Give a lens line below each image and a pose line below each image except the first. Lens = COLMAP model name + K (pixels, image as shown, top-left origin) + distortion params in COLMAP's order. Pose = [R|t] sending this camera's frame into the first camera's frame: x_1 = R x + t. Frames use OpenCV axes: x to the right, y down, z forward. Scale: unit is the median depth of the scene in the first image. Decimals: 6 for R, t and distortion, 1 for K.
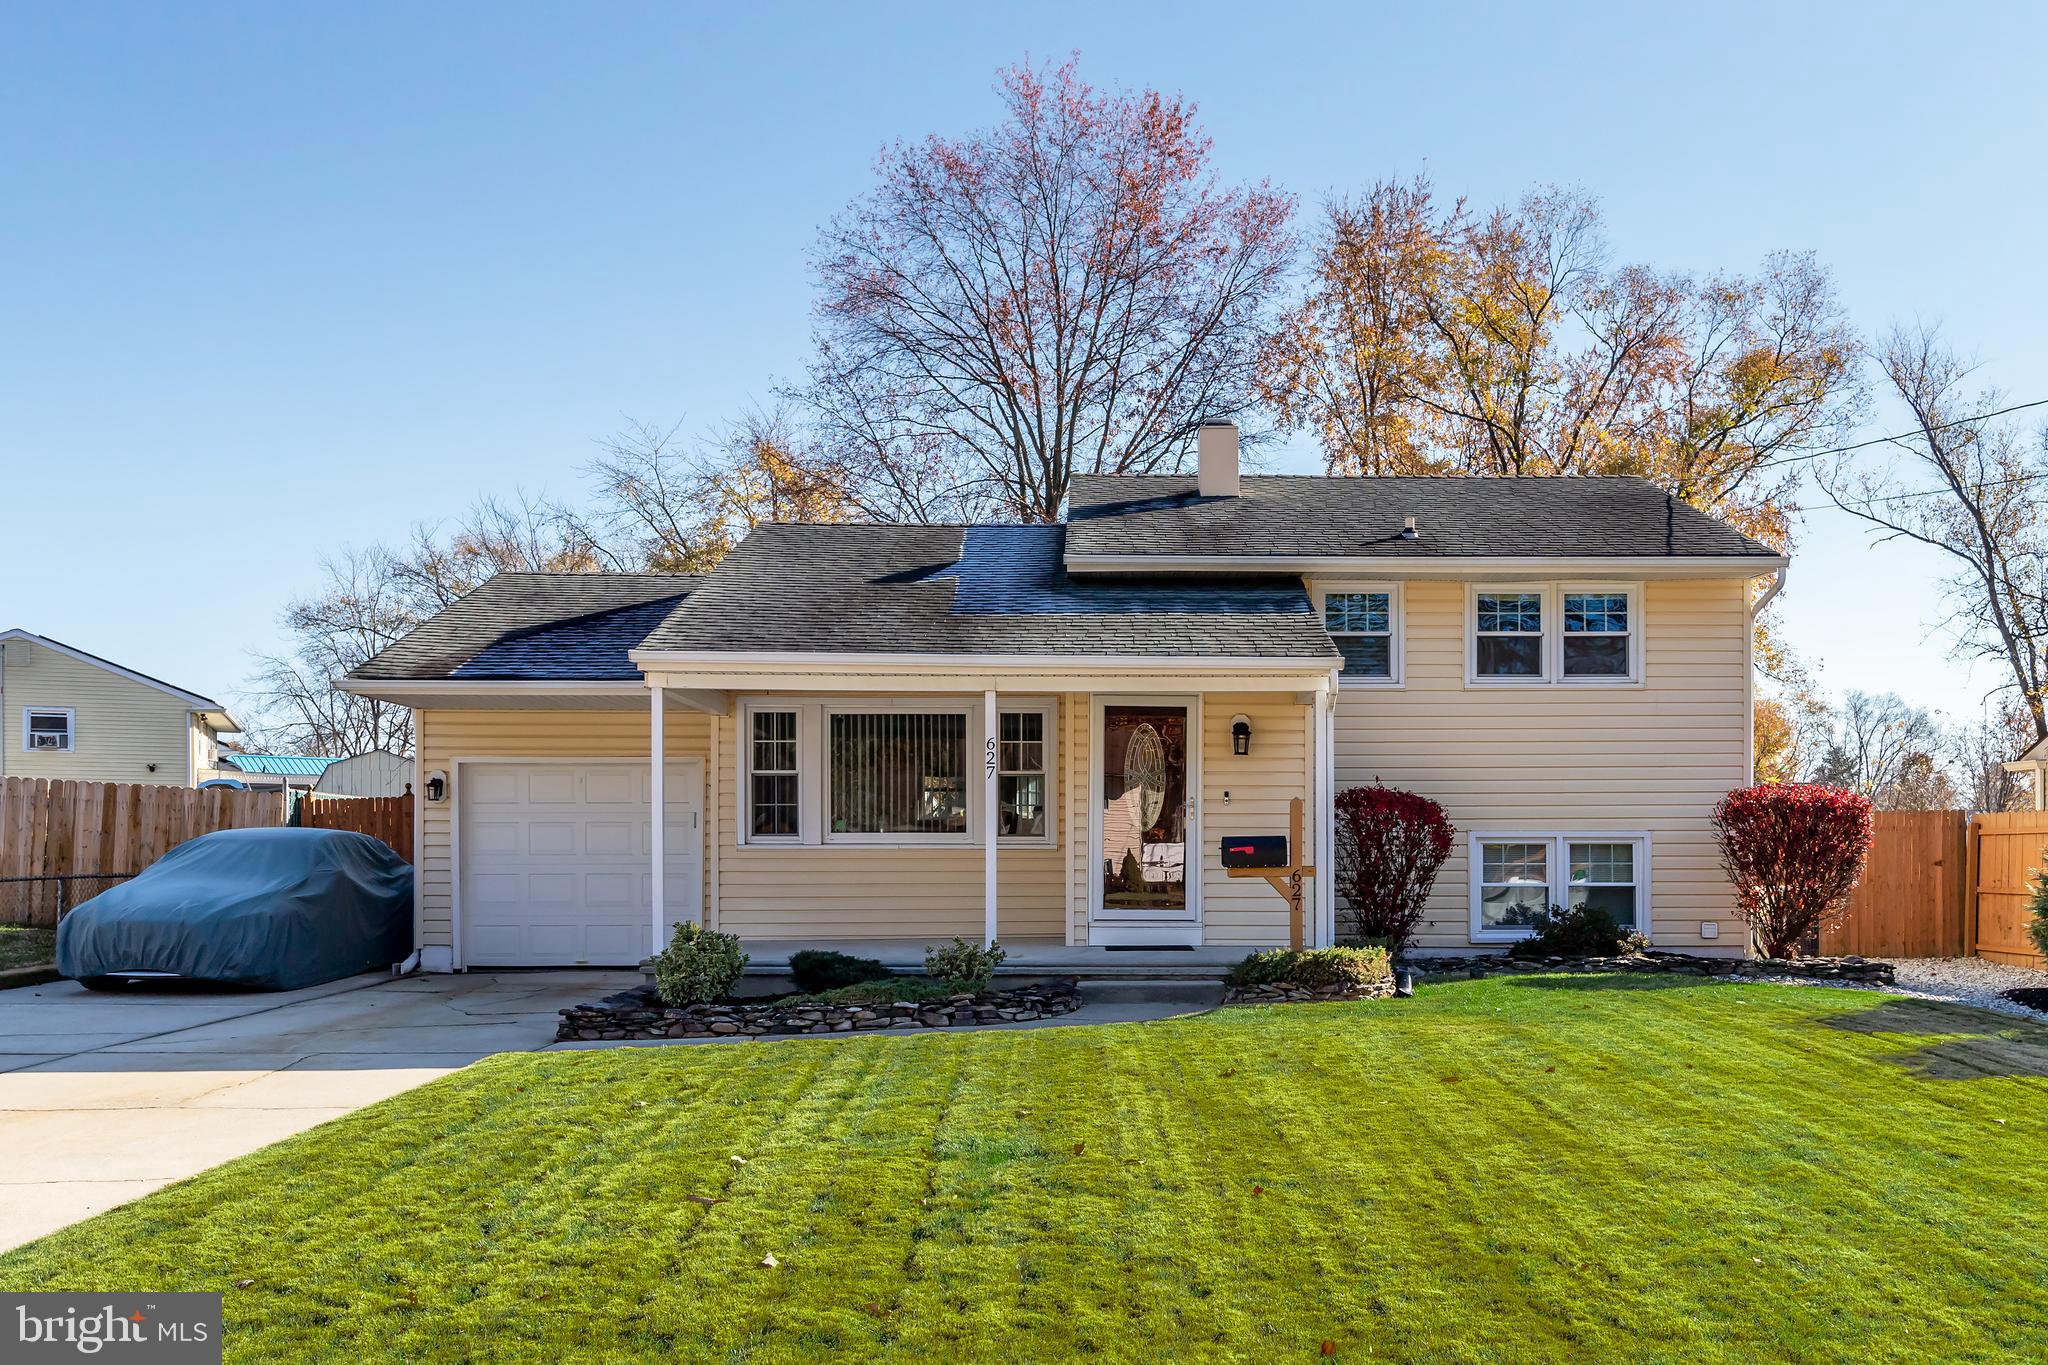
lens RADIAL K [[1424.6, 0, 1090.6], [0, 1424.6, 695.7], [0, 0, 1]] dist [-0.005158, 0.000775]
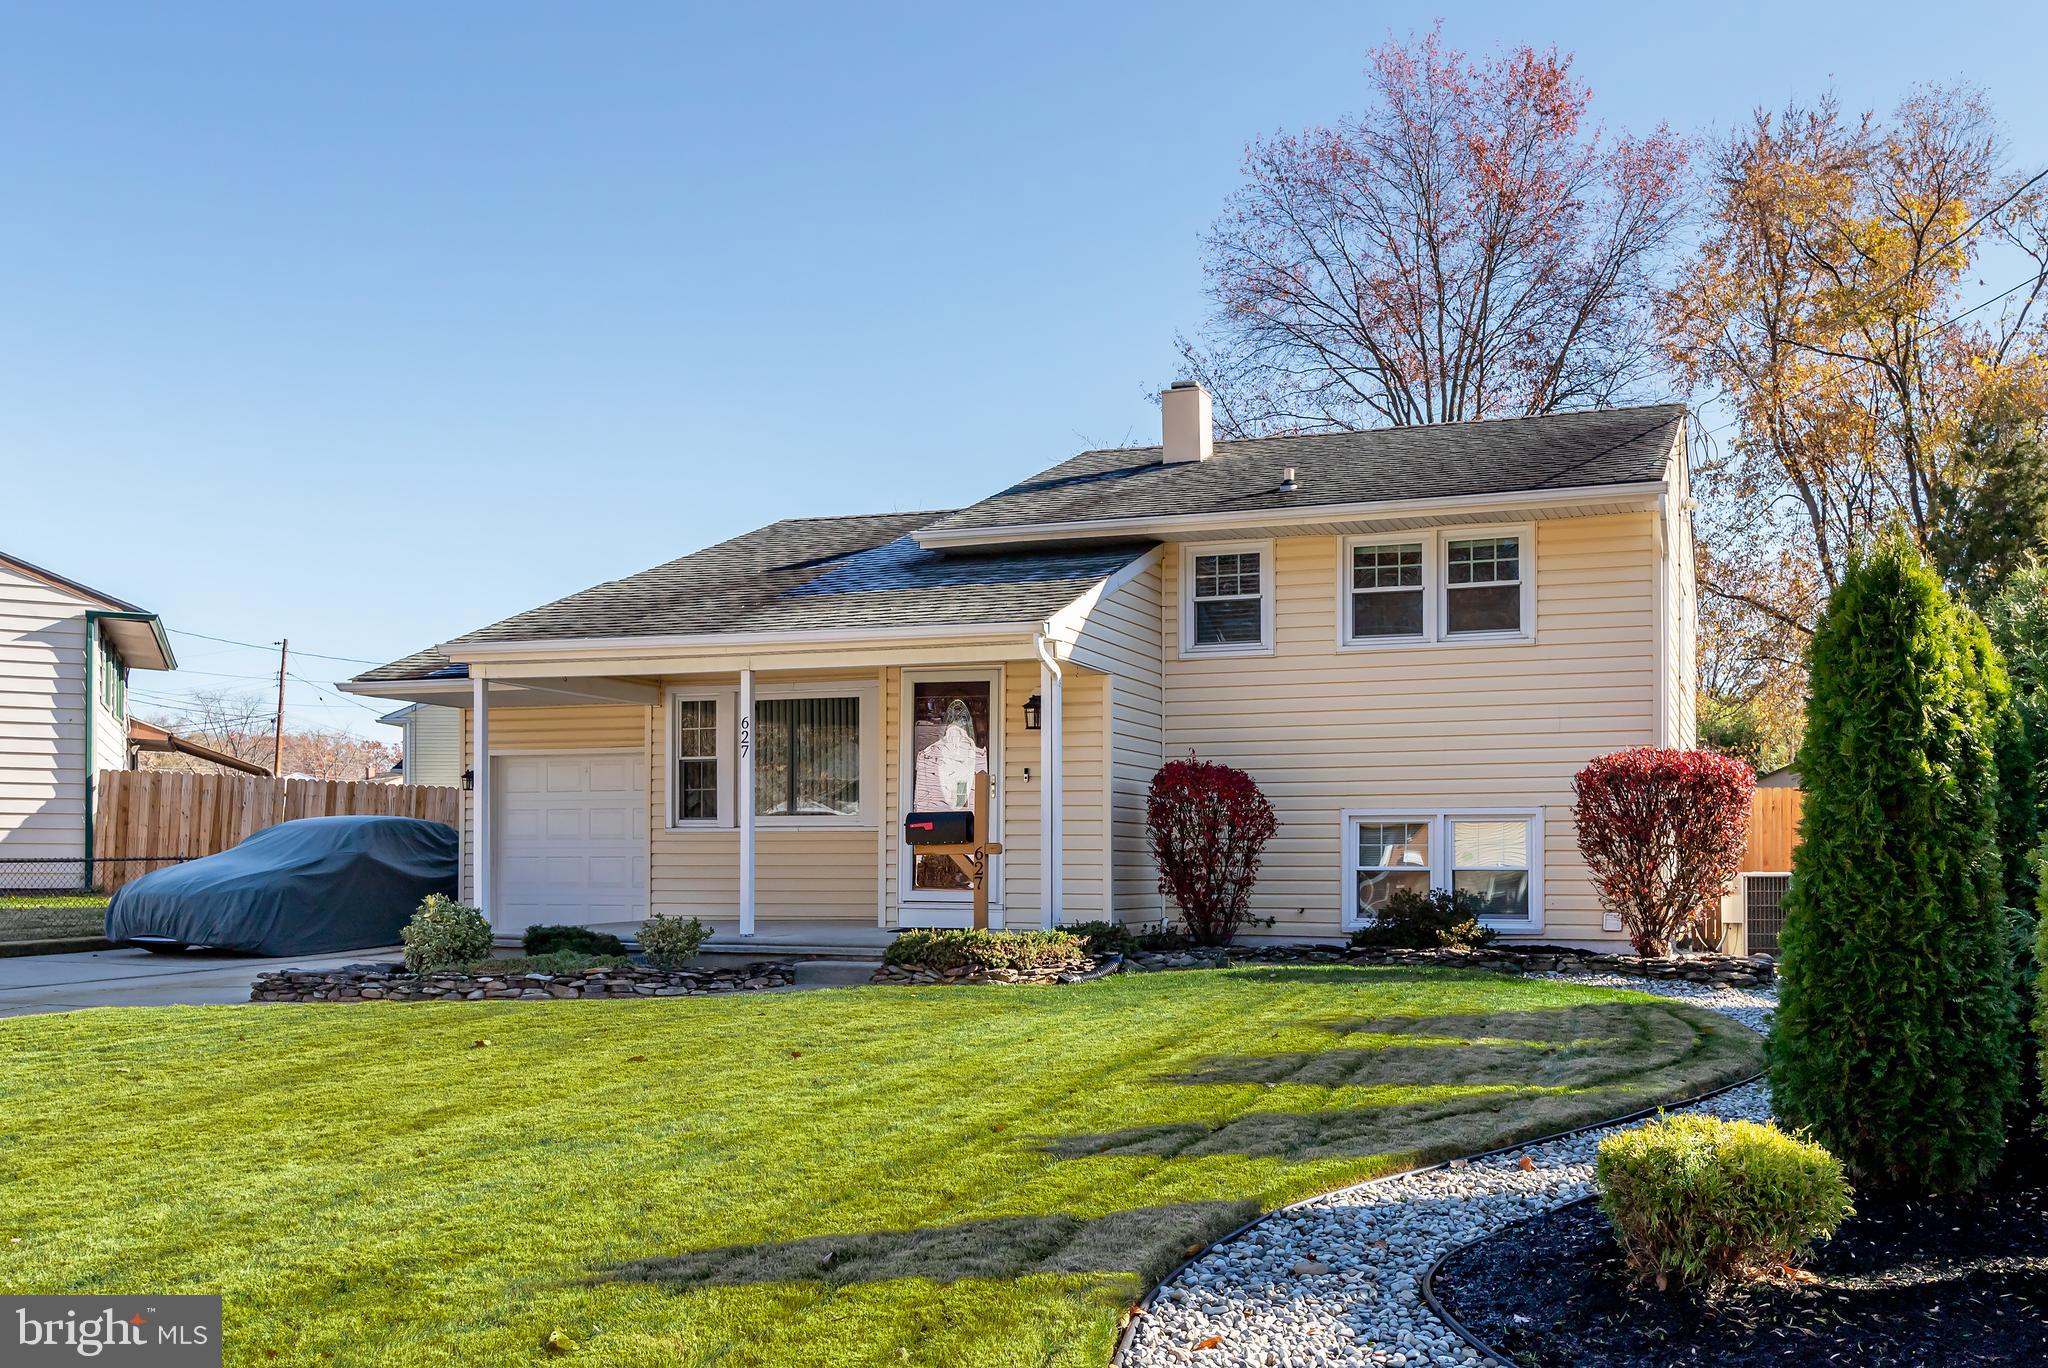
lens RADIAL K [[1424.6, 0, 1029.3], [0, 1424.6, 685.6], [0, 0, 1]] dist [-0.005158, 0.000775]
pose [[0.960285, -0.031300, -0.277261, 0.328685], [0.030435, 0.999509, -0.007425, 0.017279], [0.277357, -0.001308, 0.960766, 0.075650]]
